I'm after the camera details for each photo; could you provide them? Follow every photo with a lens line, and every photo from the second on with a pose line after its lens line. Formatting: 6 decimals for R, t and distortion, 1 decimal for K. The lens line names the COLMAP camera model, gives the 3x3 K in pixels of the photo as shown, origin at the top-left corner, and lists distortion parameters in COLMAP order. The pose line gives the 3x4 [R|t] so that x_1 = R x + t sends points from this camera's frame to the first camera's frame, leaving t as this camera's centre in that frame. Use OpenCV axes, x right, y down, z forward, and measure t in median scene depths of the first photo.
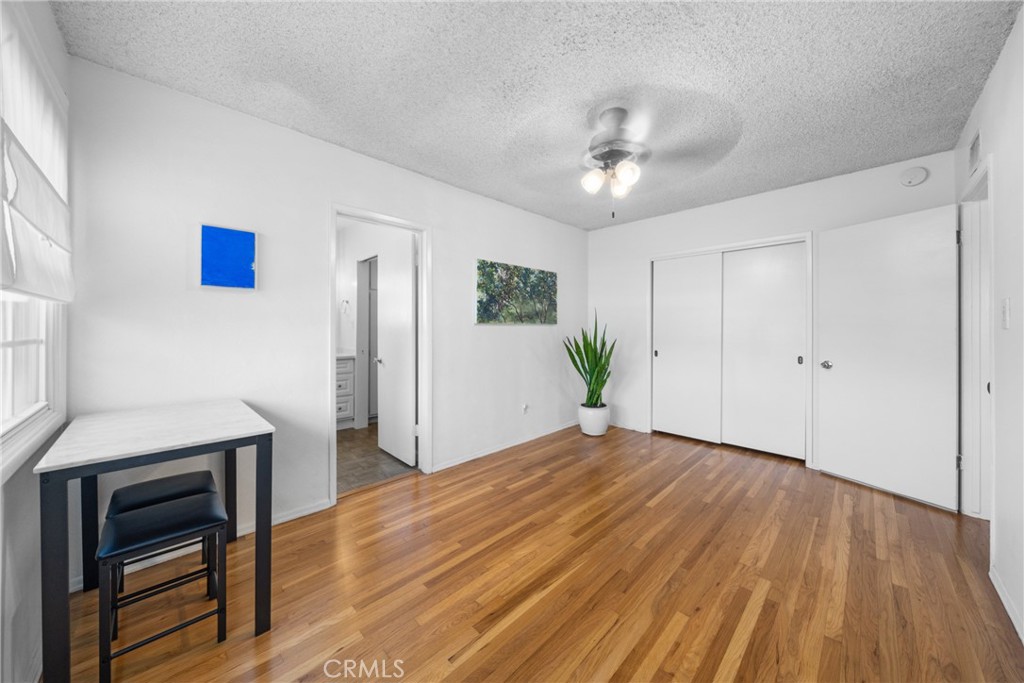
lens RADIAL K [[356.2, 0, 511.1], [0, 356.2, 326.5], [0, 0, 1]] dist [-0.000081, -0.000030]
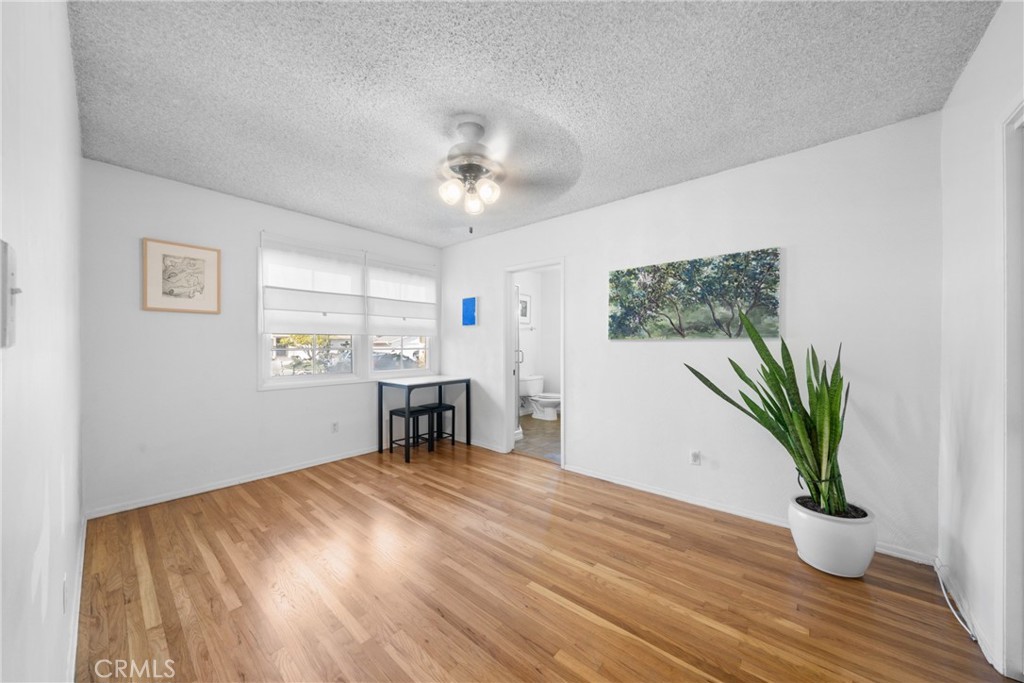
lens RADIAL K [[351.9, 0, 511.4], [0, 351.9, 345.0], [0, 0, 1]] dist [-0.000674, -0.000027]
pose [[0.082885, 0.000416, -0.996559, 0.772144], [0.003797, 0.999993, 0.000734, 0.003613], [0.996552, -0.003845, 0.082882, 0.625838]]
